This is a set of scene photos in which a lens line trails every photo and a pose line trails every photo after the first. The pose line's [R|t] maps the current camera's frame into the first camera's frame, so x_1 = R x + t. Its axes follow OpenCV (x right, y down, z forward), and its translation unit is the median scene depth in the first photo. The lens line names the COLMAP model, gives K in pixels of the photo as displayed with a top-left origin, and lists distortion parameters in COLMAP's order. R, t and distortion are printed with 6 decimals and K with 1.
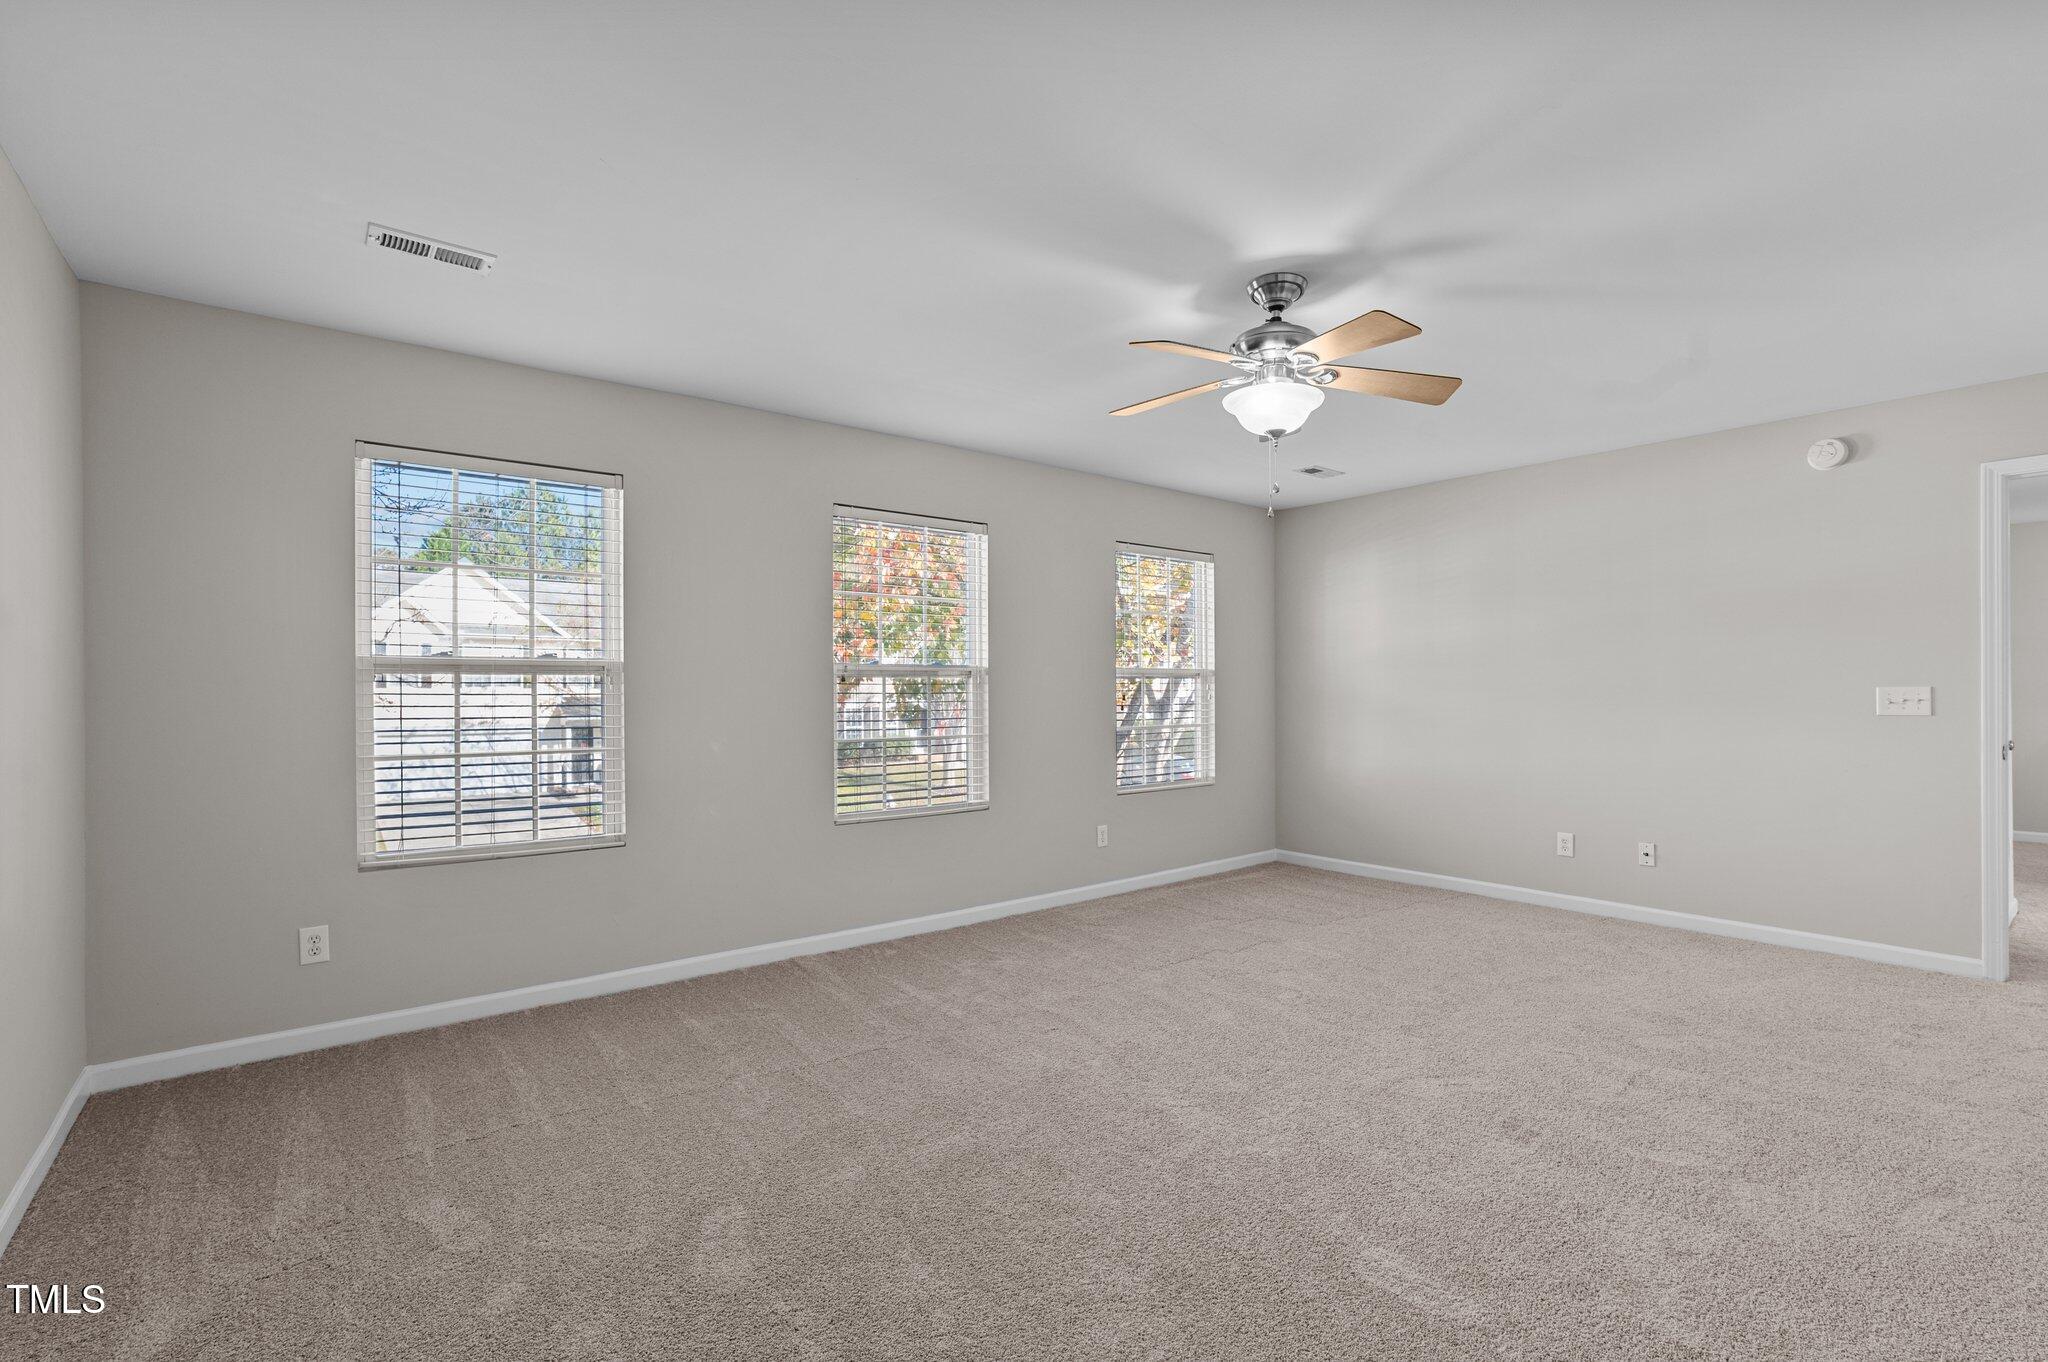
lens RADIAL K [[907.7, 0, 1025.6], [0, 907.7, 705.1], [0, 0, 1]] dist [0.000661, 0.000172]
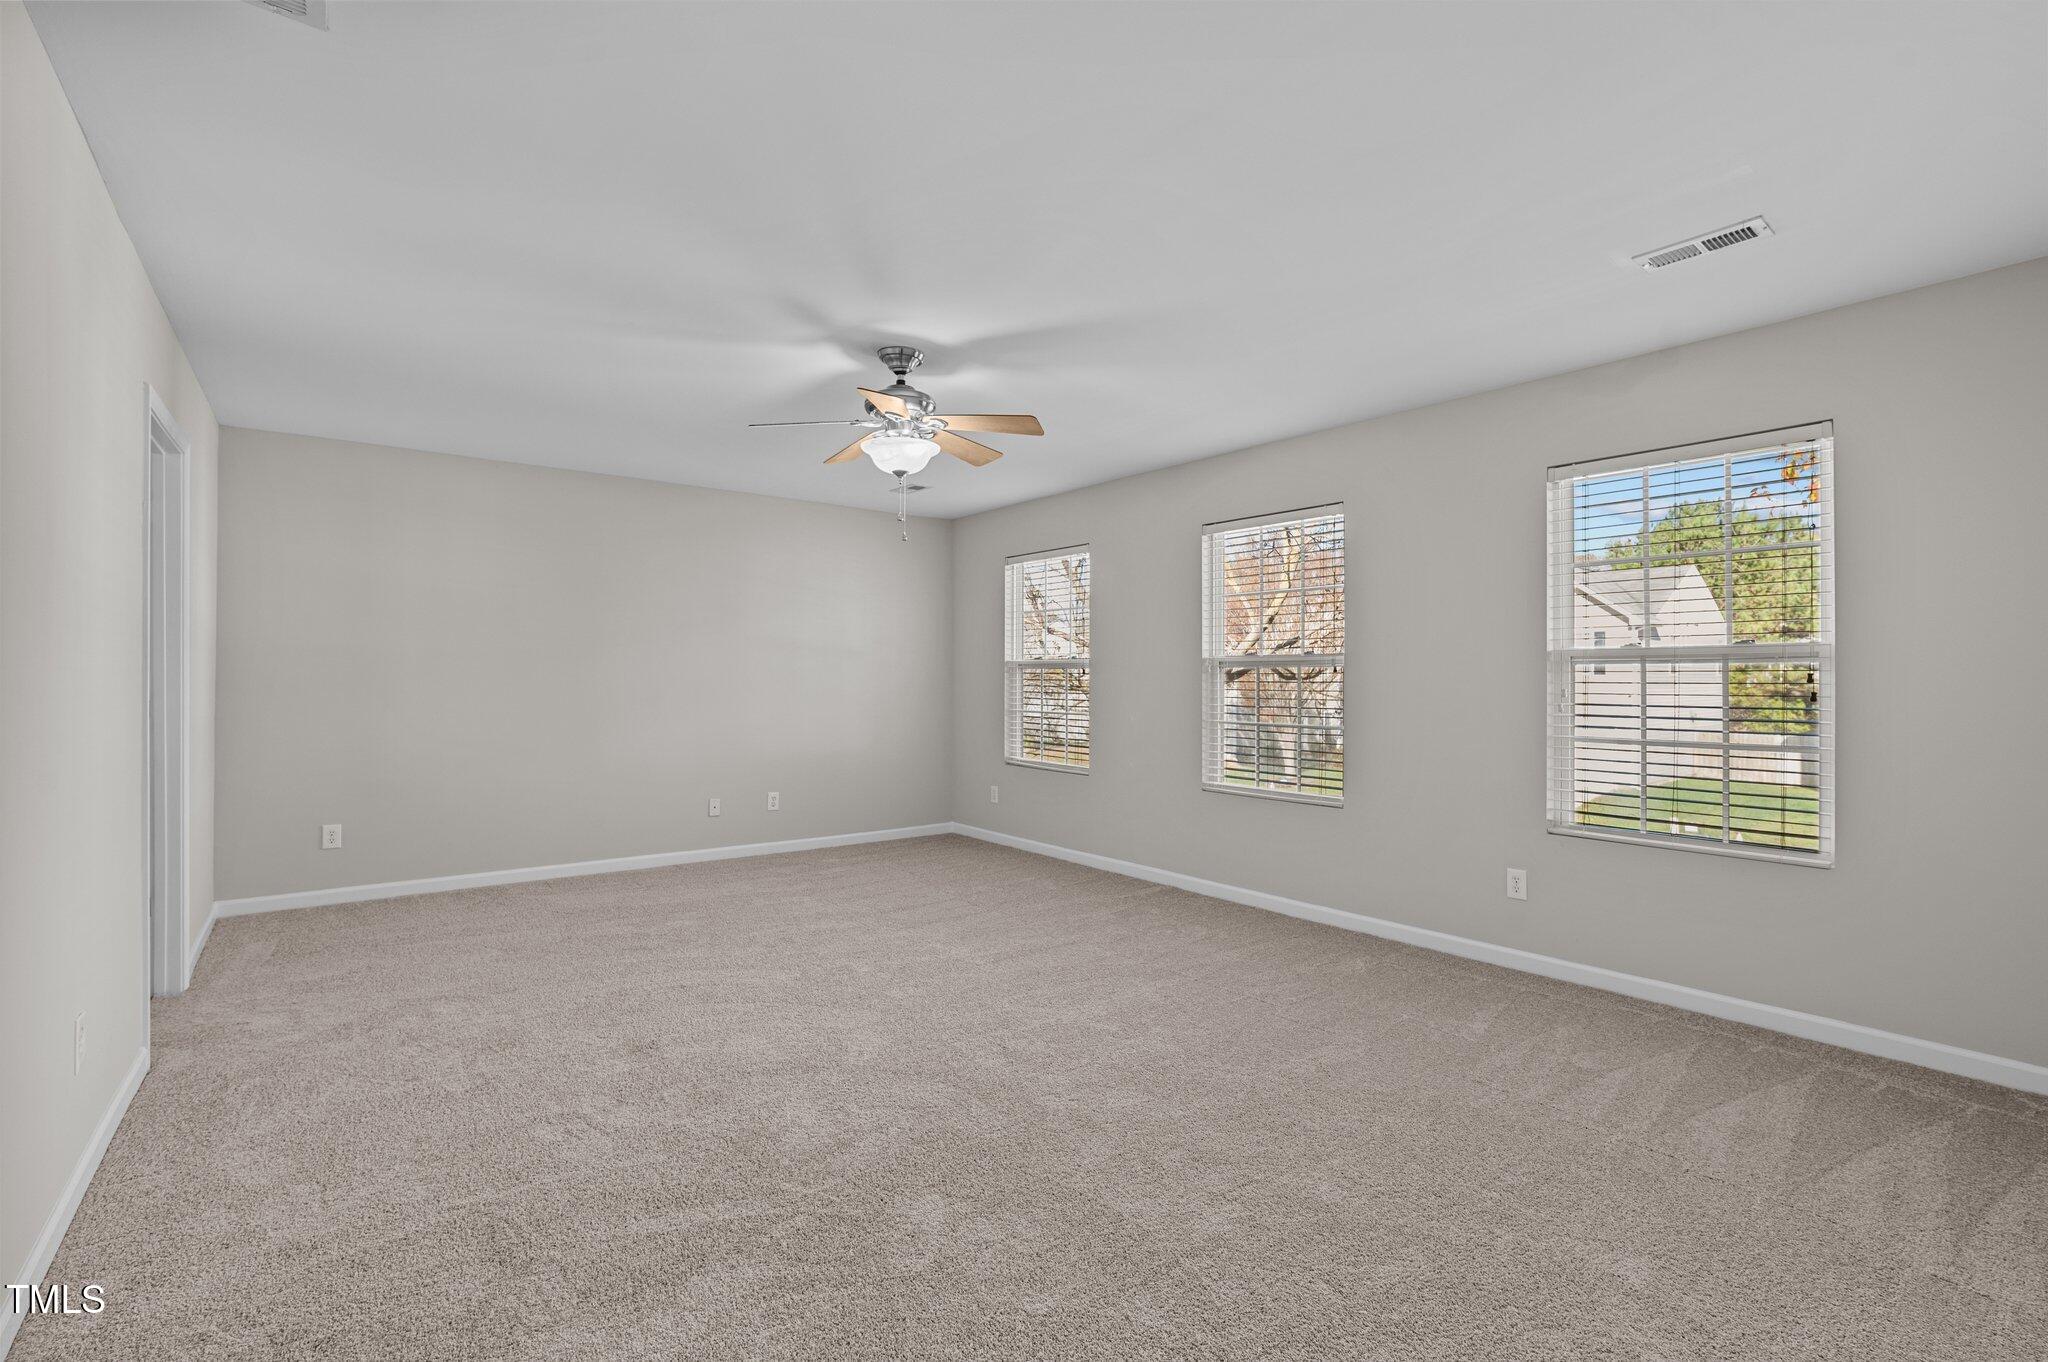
lens RADIAL K [[859.3, 0, 1024.0], [0, 859.3, 681.0], [0, 0, 1]] dist [0.000361, 0.000060]
pose [[0.003469, 0.002089, -0.999992, 0.377498], [-0.016037, 0.999869, 0.002033, -0.005173], [0.999865, 0.016030, 0.003502, 0.304224]]
